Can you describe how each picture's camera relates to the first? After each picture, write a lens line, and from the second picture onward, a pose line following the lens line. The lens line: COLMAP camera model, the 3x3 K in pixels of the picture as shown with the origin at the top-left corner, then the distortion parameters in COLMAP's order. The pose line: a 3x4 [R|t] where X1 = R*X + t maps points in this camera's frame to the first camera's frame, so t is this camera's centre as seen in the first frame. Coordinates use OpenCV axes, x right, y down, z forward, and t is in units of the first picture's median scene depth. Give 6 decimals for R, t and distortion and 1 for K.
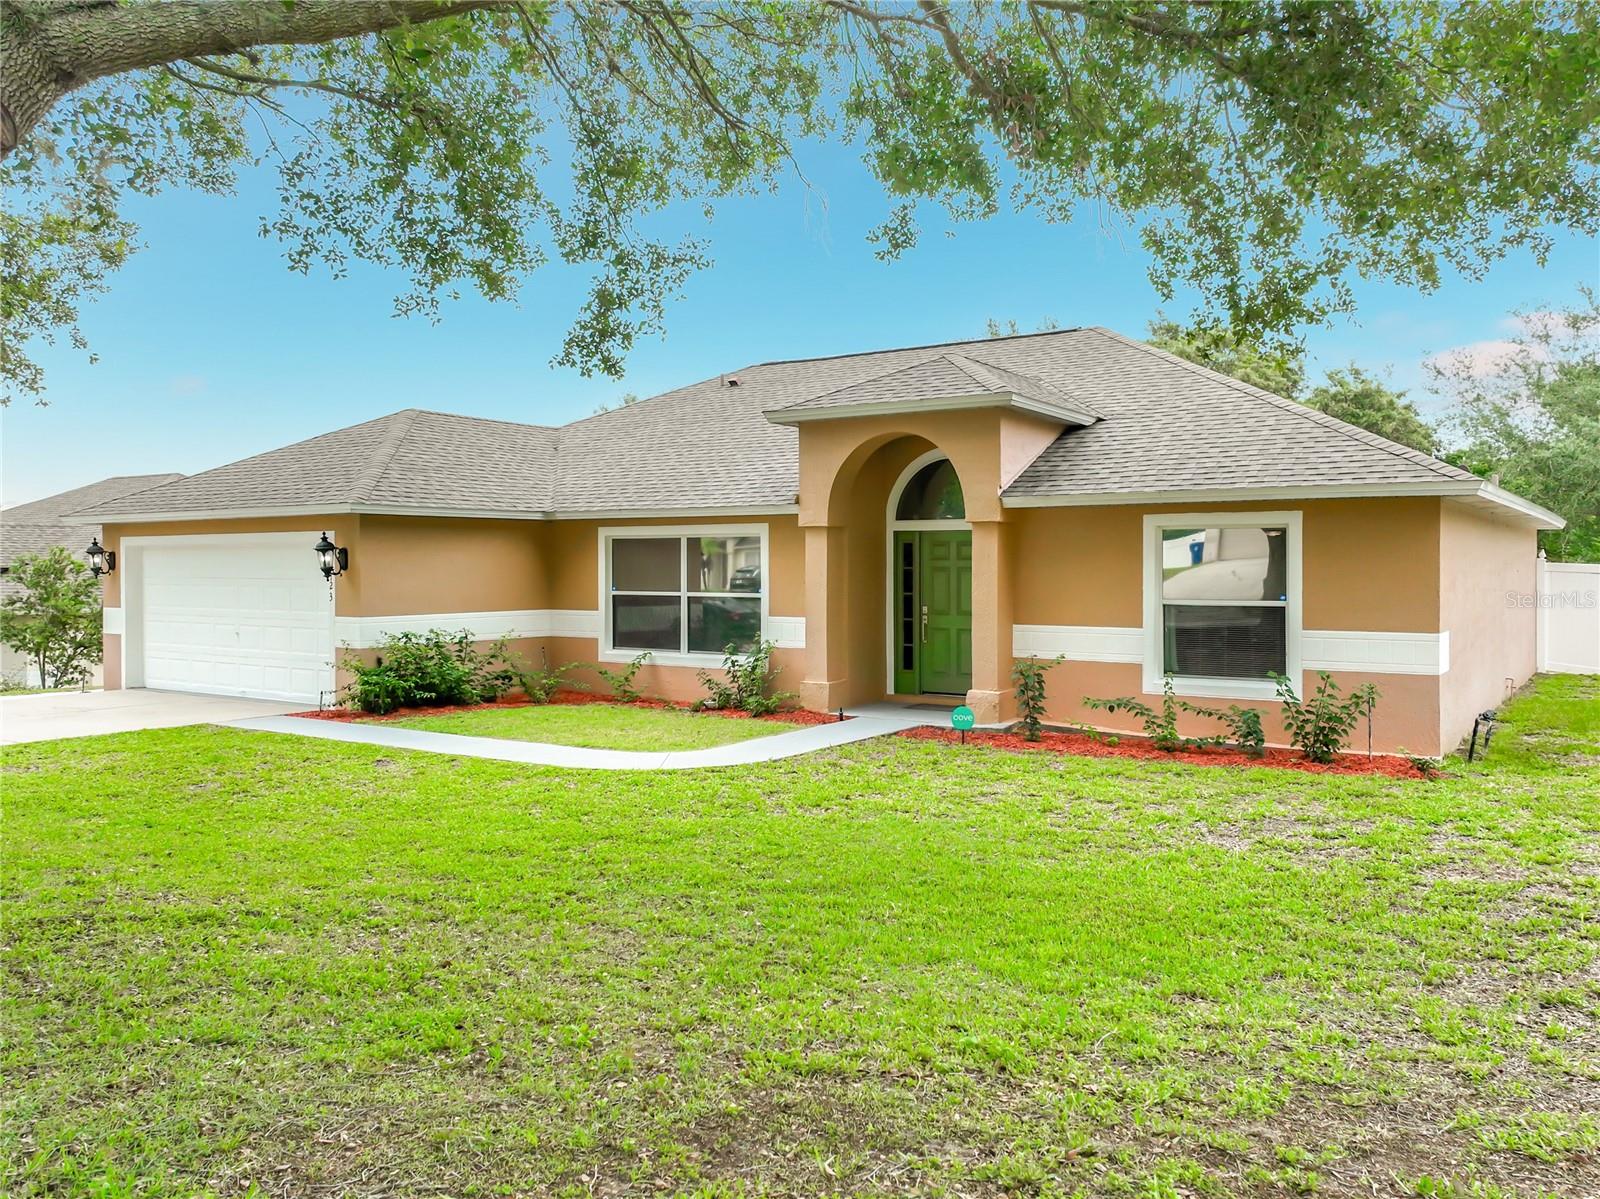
lens RADIAL K [[1150.6, 0, 801.0], [0, 1150.6, 590.3], [0, 0, 1]] dist [0.003084, 0.008677]
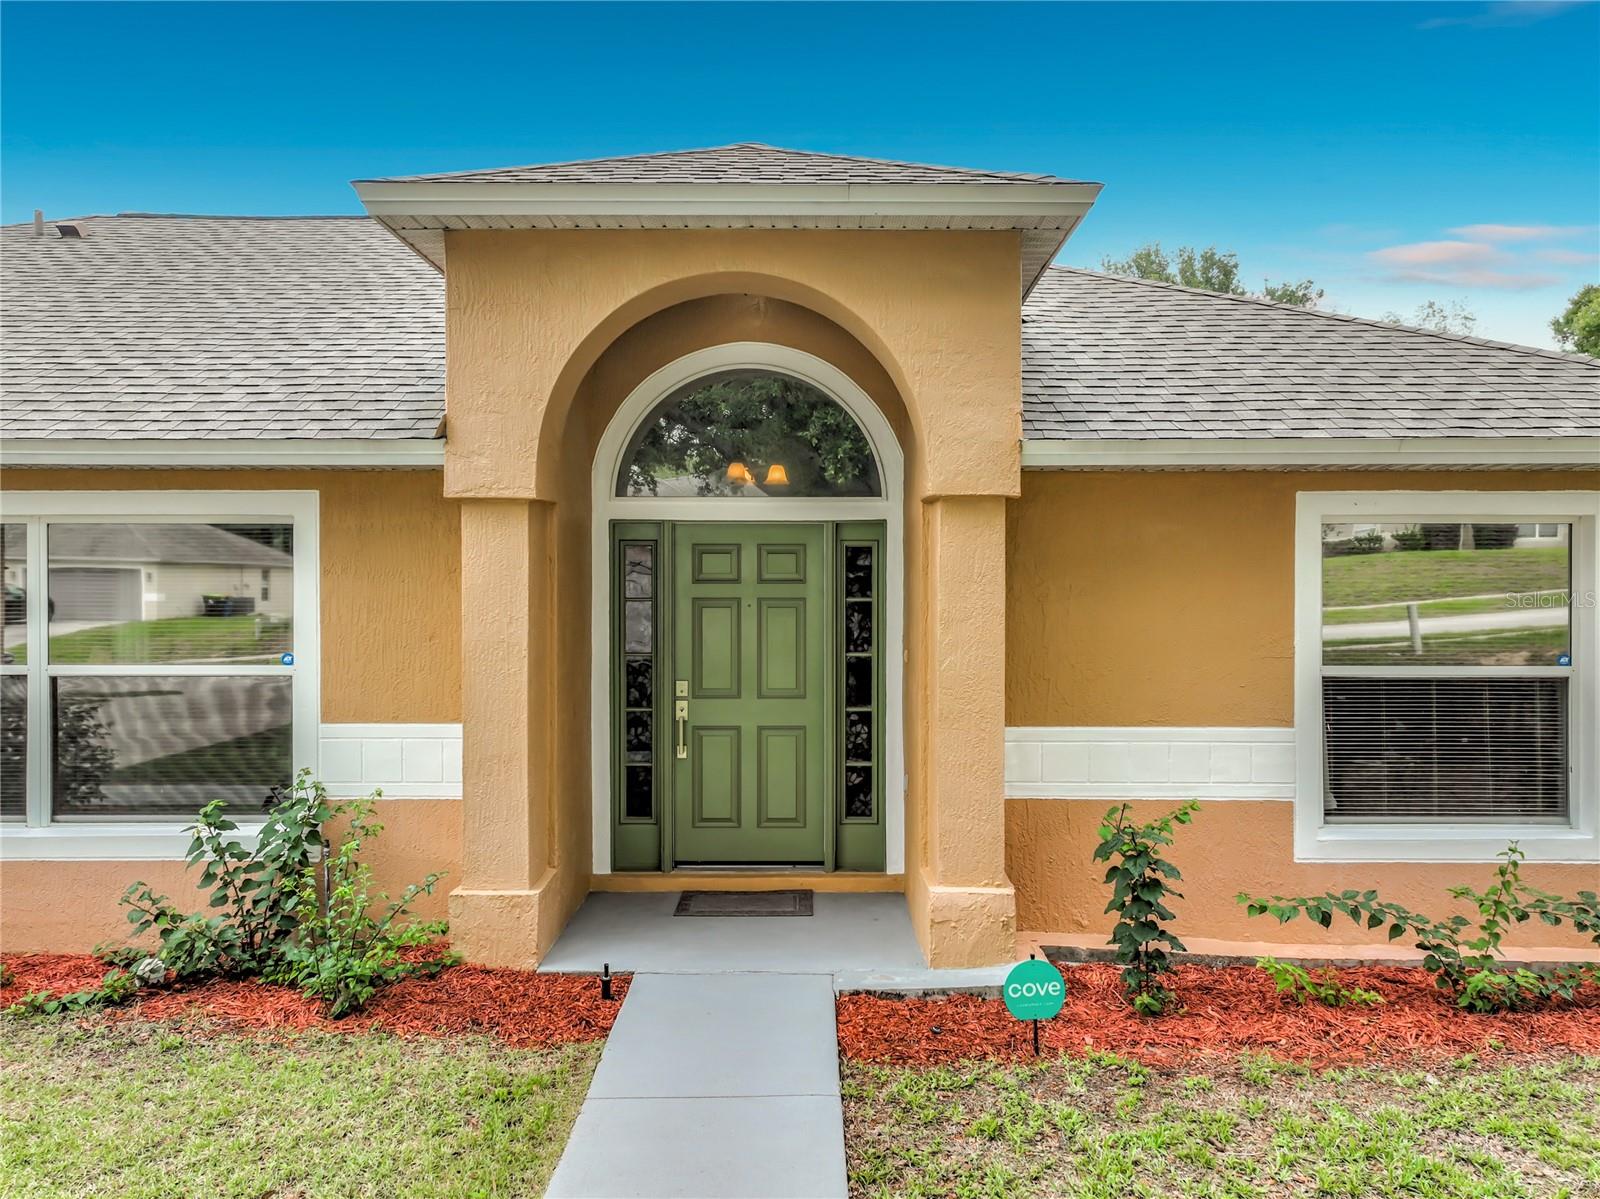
lens RADIAL K [[1150.6, 0, 801.0], [0, 1150.6, 590.3], [0, 0, 1]] dist [0.003084, 0.008677]
pose [[0.825487, -0.005174, 0.564398, -0.124709], [0.012675, 0.999876, -0.009372, -0.018991], [-0.564280, 0.014890, 0.825450, 0.616023]]
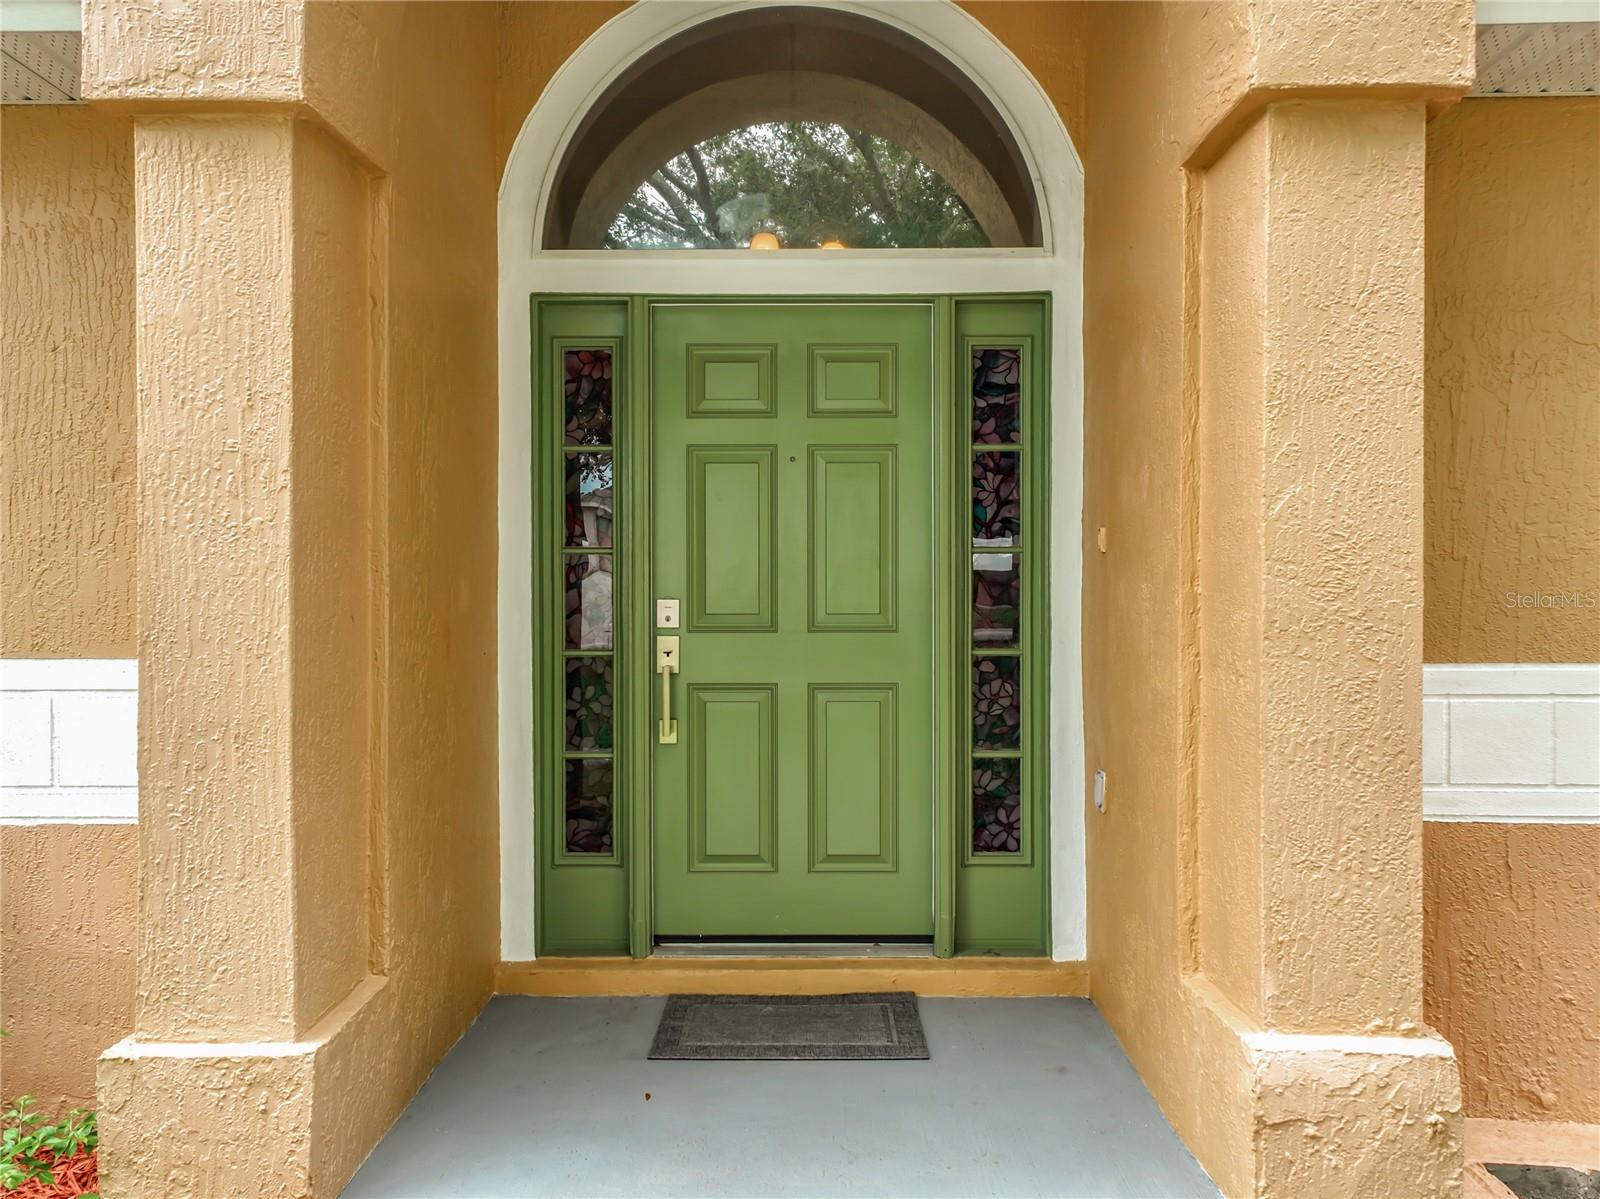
lens RADIAL K [[1124.4, 0, 795.2], [0, 1124.4, 576.8], [0, 0, 1]] dist [-0.002510, 0.003933]
pose [[0.830686, 0.005815, 0.556710, -0.006579], [0.015298, 0.999329, -0.033265, 0.019168], [-0.556531, 0.036149, 0.830040, 0.824468]]
